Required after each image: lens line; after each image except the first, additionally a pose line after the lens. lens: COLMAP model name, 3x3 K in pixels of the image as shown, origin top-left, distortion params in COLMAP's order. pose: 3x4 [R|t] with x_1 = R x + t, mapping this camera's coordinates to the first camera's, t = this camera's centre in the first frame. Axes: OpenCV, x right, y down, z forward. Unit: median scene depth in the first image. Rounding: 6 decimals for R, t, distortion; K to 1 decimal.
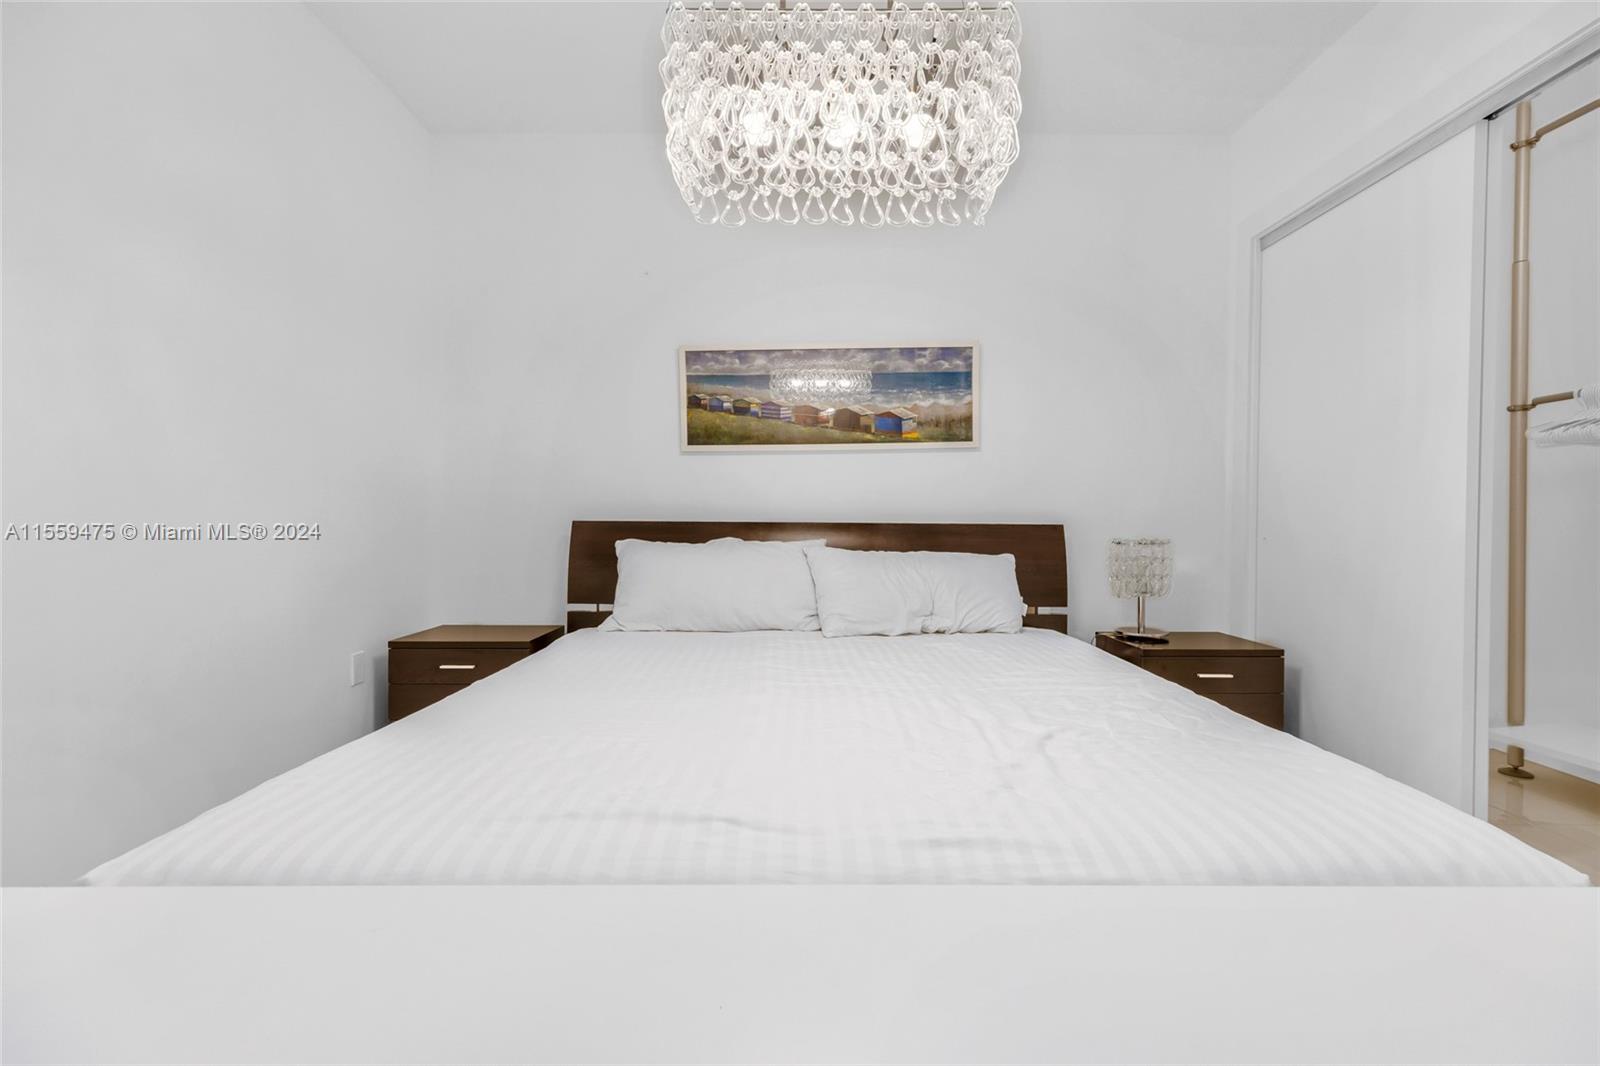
lens RADIAL K [[718.9, 0, 800.0], [0, 718.9, 533.0], [0, 0, 1]] dist [0.002741, 0.000074]
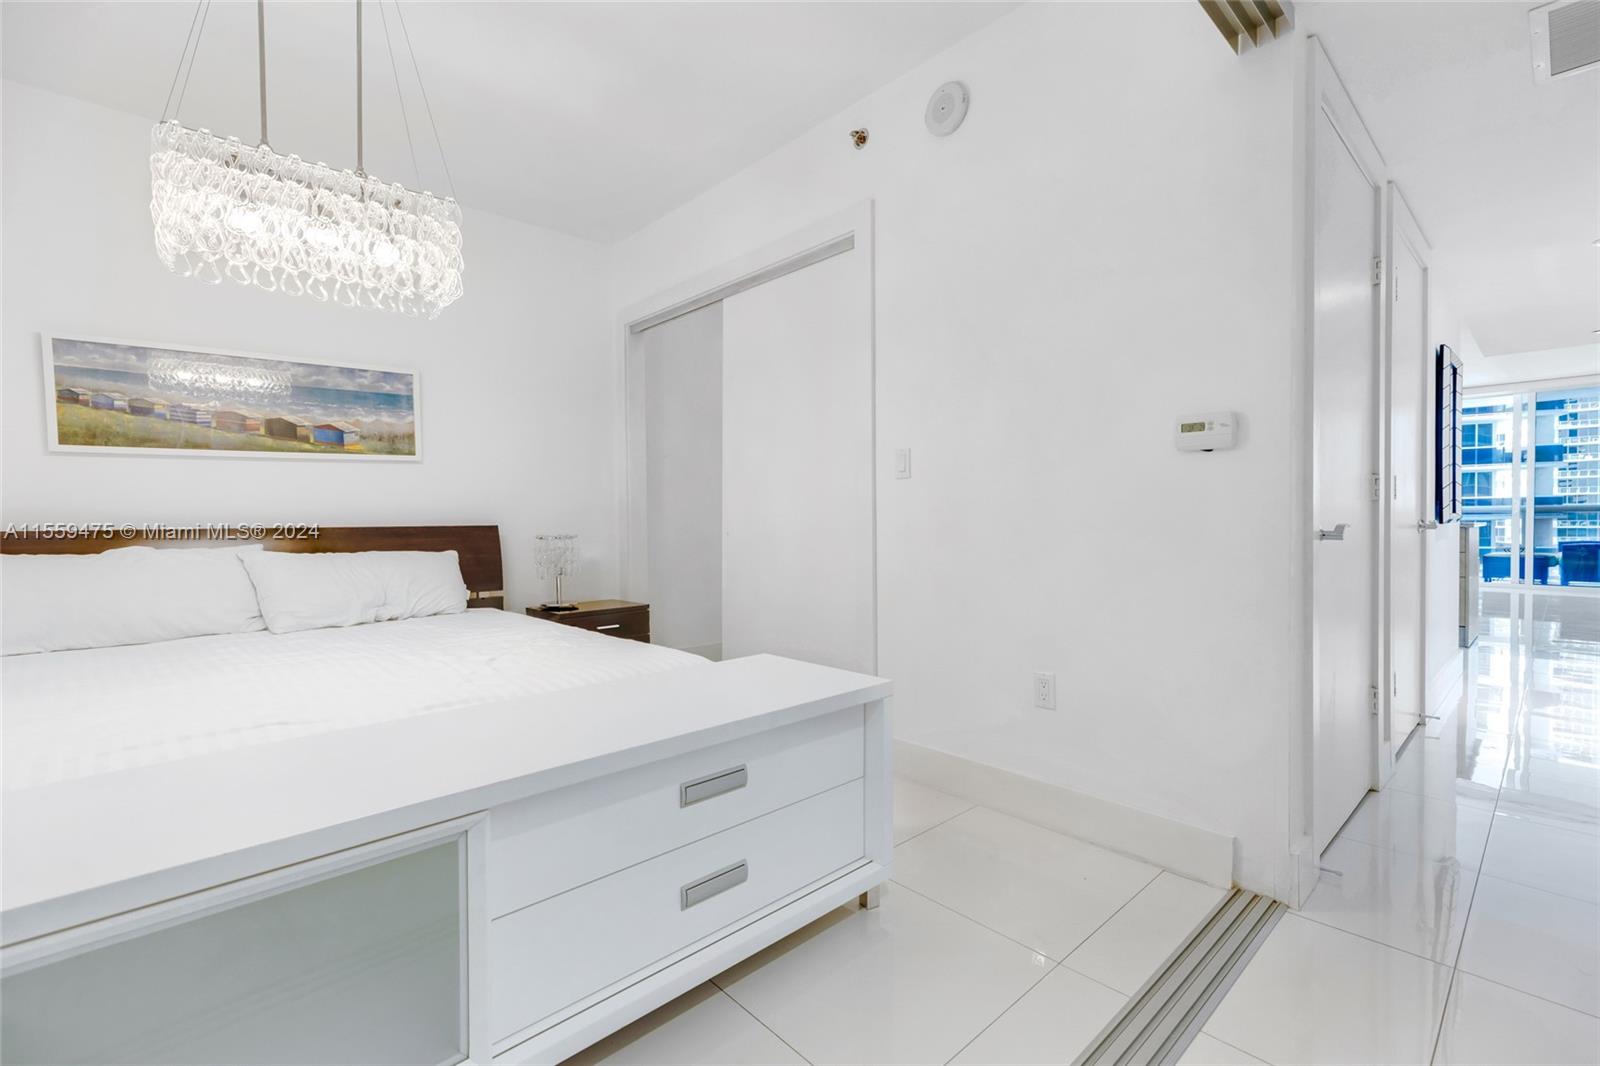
lens RADIAL K [[709.5, 0, 810.2], [0, 709.5, 530.4], [0, 0, 1]] dist [0.002253, 0.000539]
pose [[0.719857, -0.025980, 0.693636, -0.101357], [0.028711, 0.999559, 0.007642, 0.003500], [-0.693529, 0.014414, 0.720285, -0.271641]]
